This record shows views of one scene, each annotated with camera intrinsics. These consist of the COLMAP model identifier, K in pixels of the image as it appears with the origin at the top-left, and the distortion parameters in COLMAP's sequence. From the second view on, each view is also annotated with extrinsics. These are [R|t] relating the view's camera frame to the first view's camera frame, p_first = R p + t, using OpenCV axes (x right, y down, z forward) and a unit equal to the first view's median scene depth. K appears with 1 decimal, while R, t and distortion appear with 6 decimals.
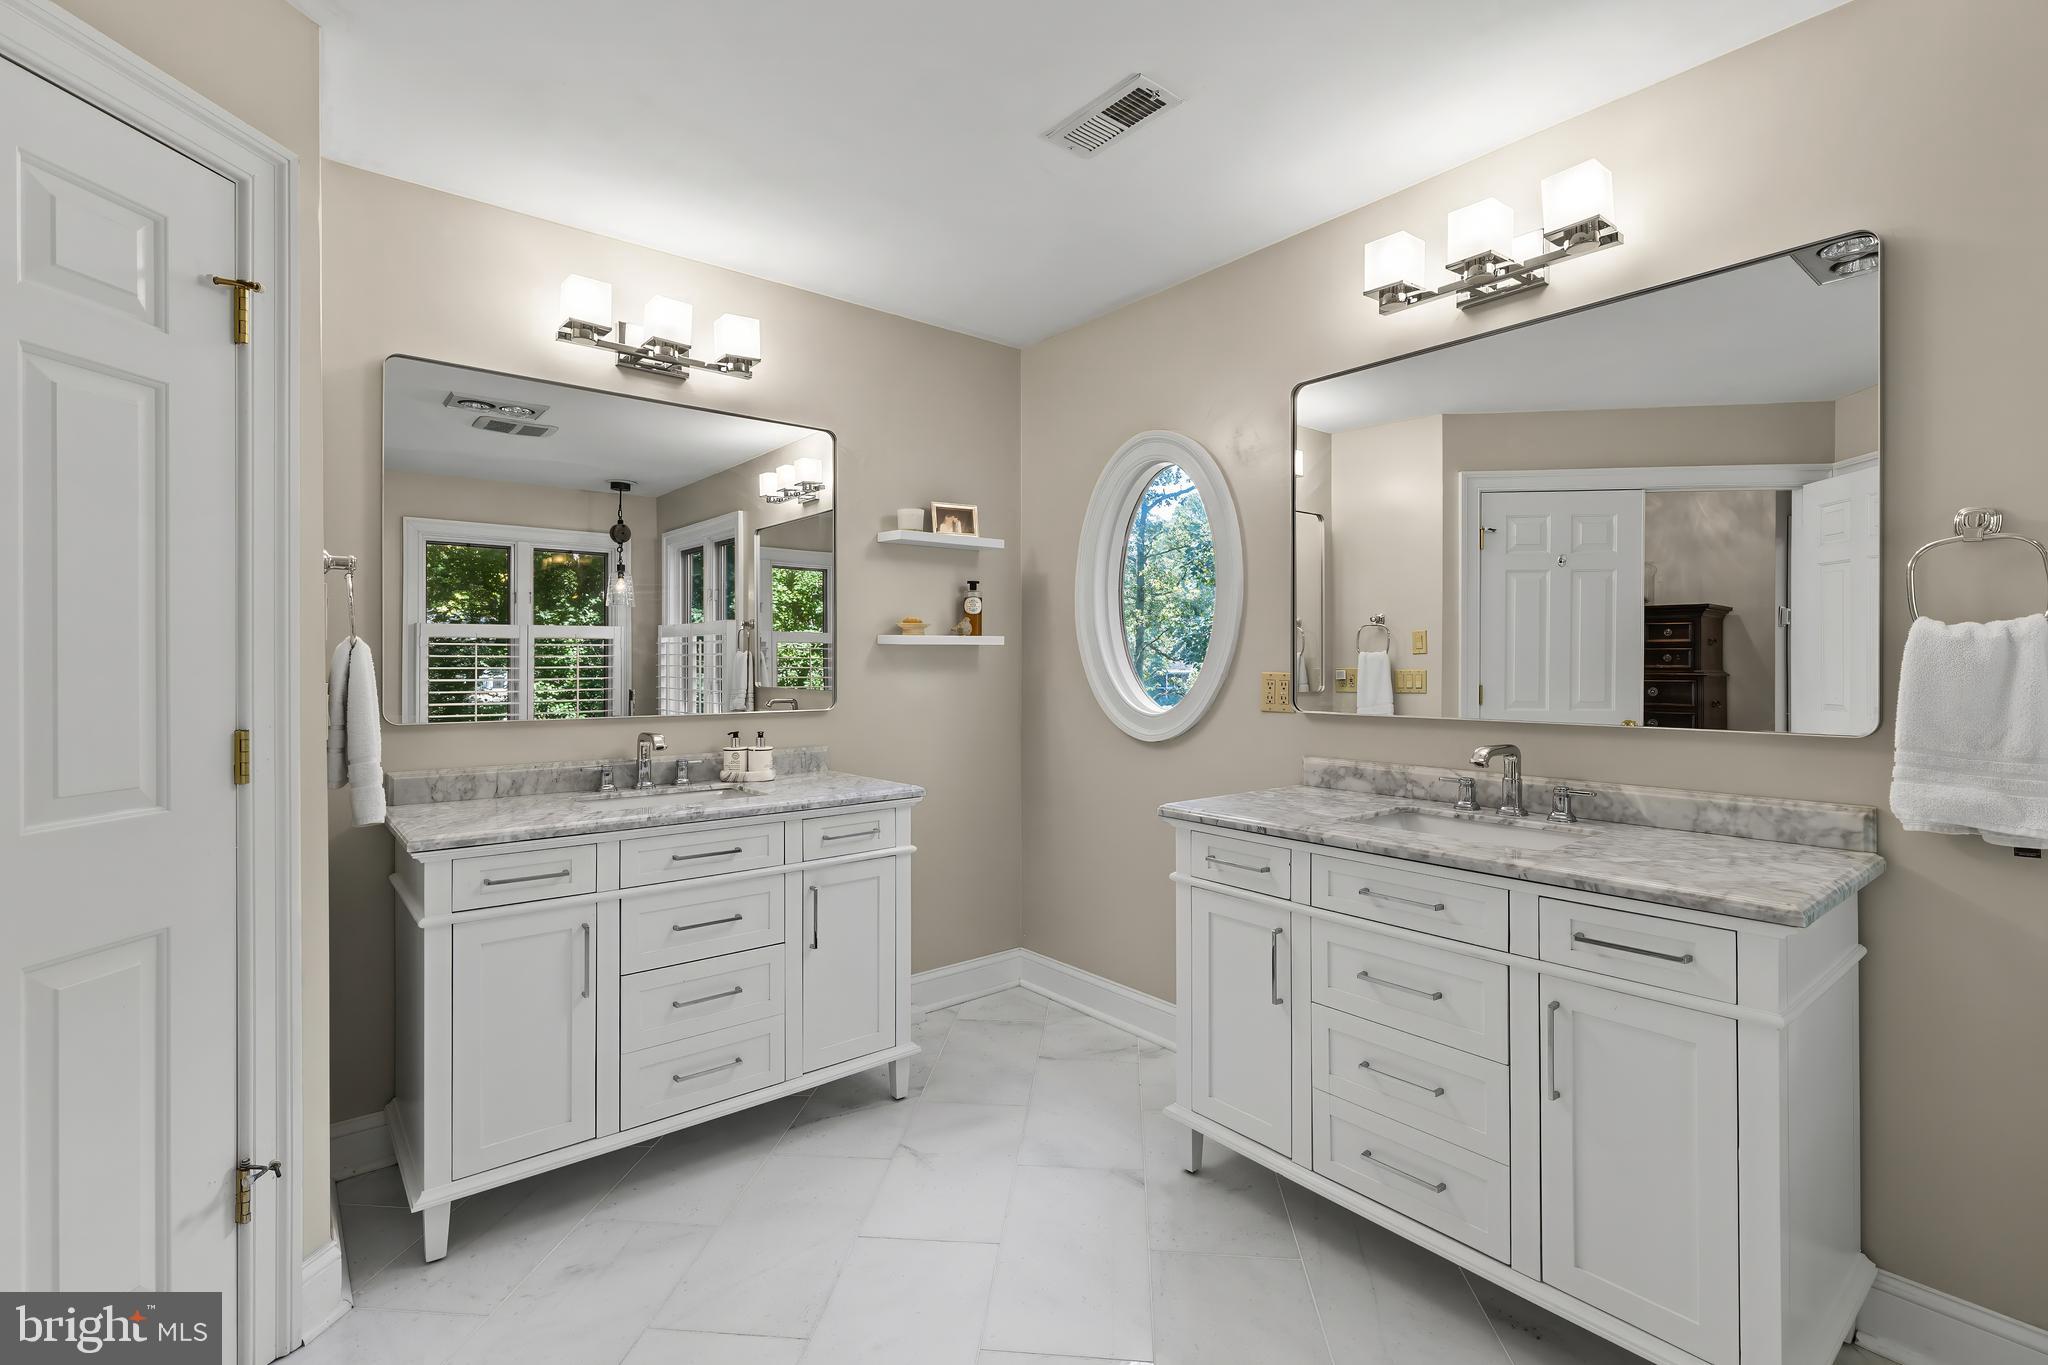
lens RADIAL K [[929.3, 0, 1021.4], [0, 929.3, 666.3], [0, 0, 1]] dist [0.001198, -0.000331]
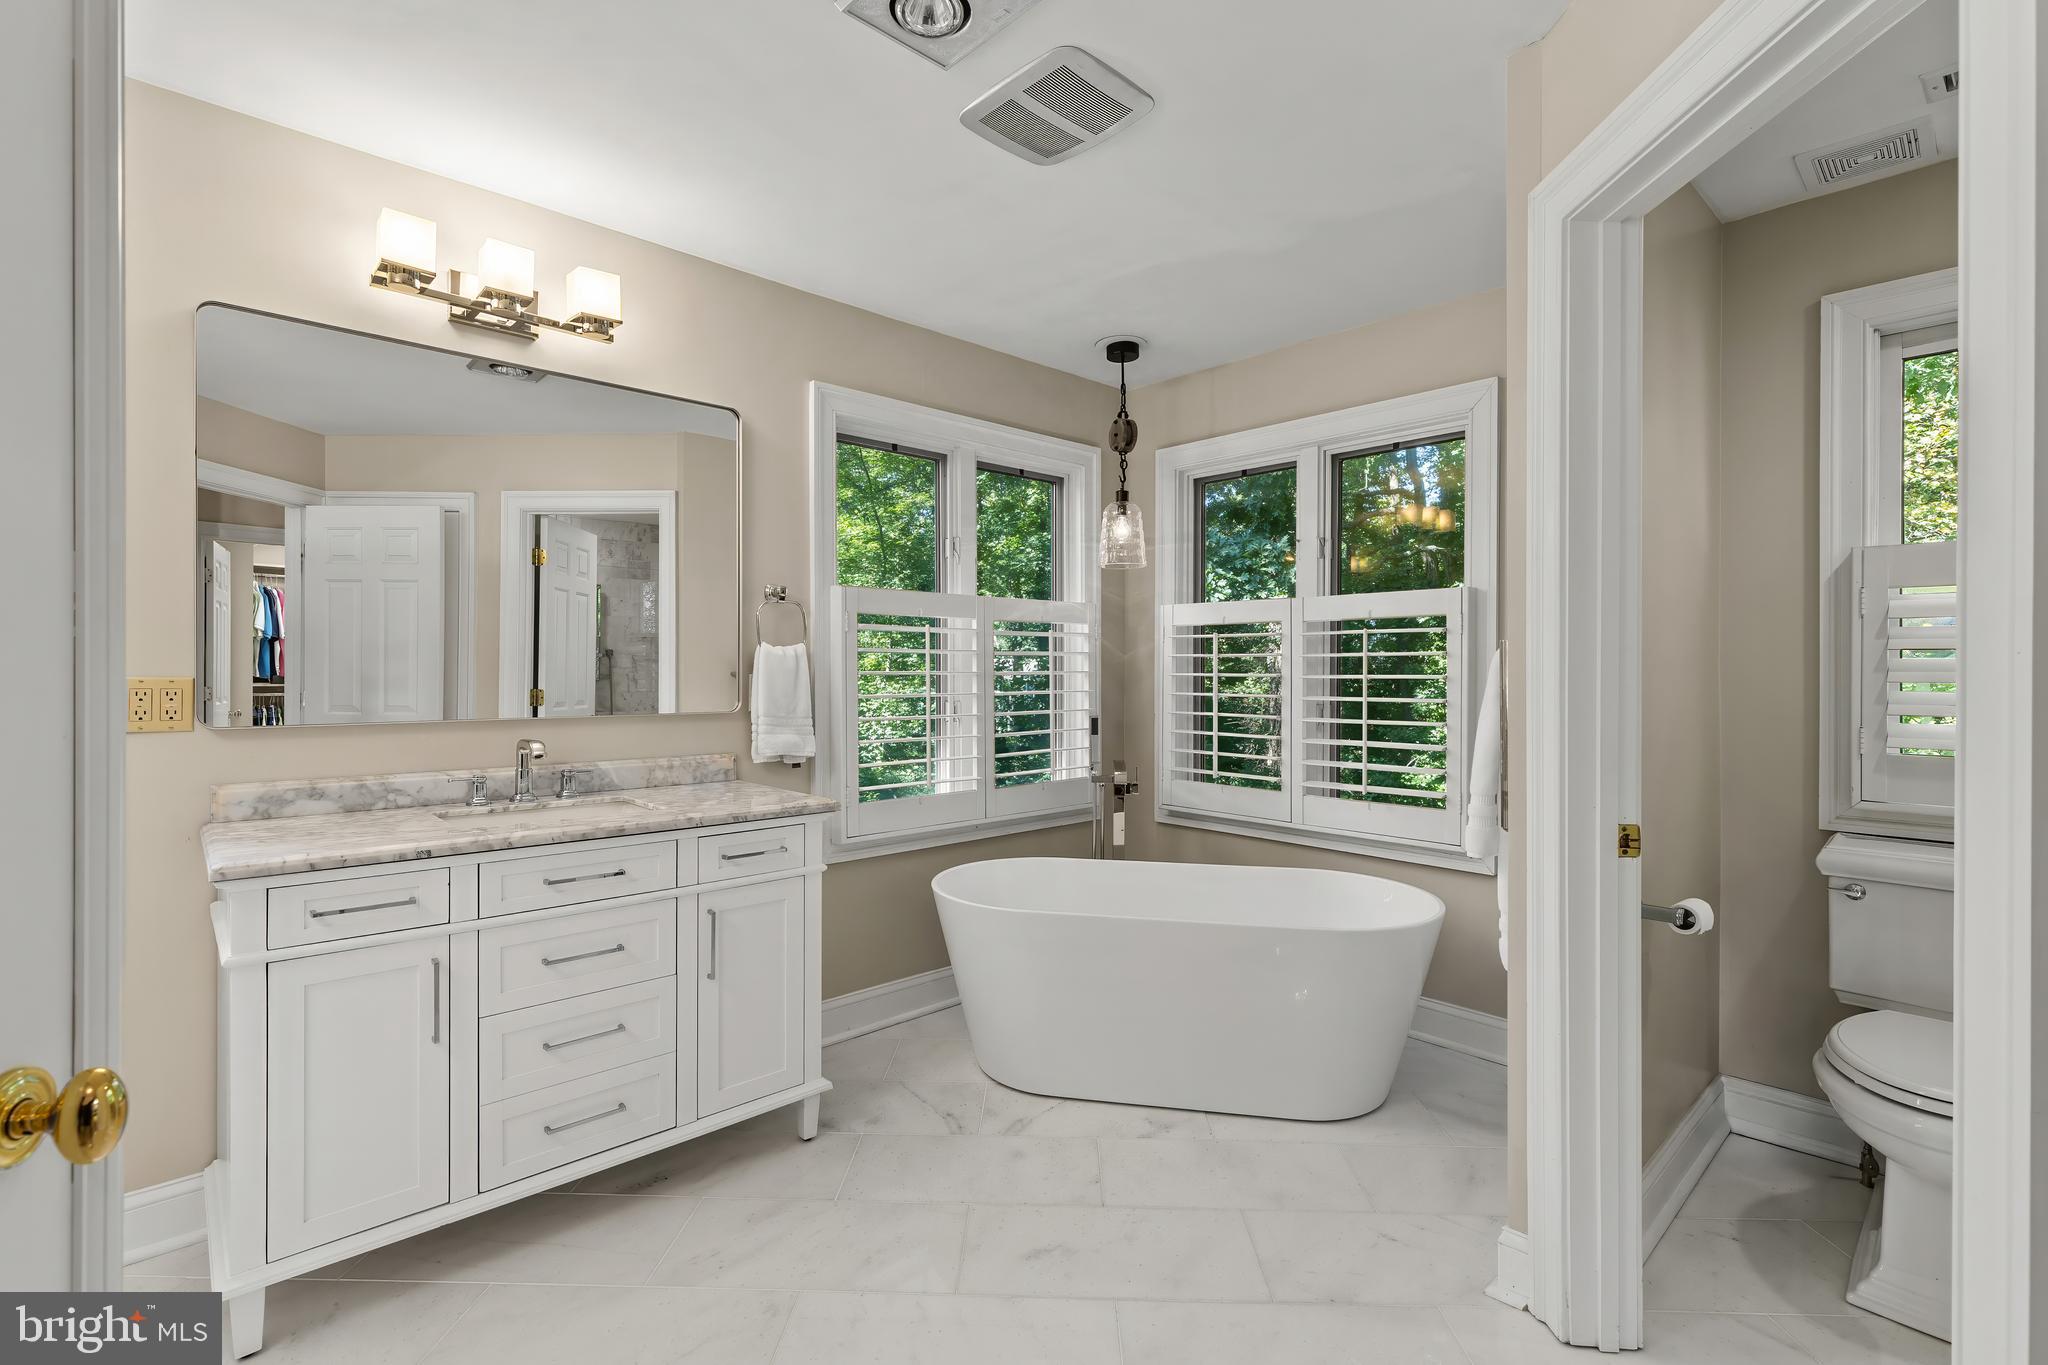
lens RADIAL K [[895.1, 0, 1024.0], [0, 895.1, 682.5], [0, 0, 1]] dist [0.000520, -0.000073]
pose [[-0.085848, -0.006076, 0.996290, -0.628809], [0.001651, 0.999979, 0.006241, 0.009896], [-0.996307, 0.002180, -0.085836, 0.504164]]
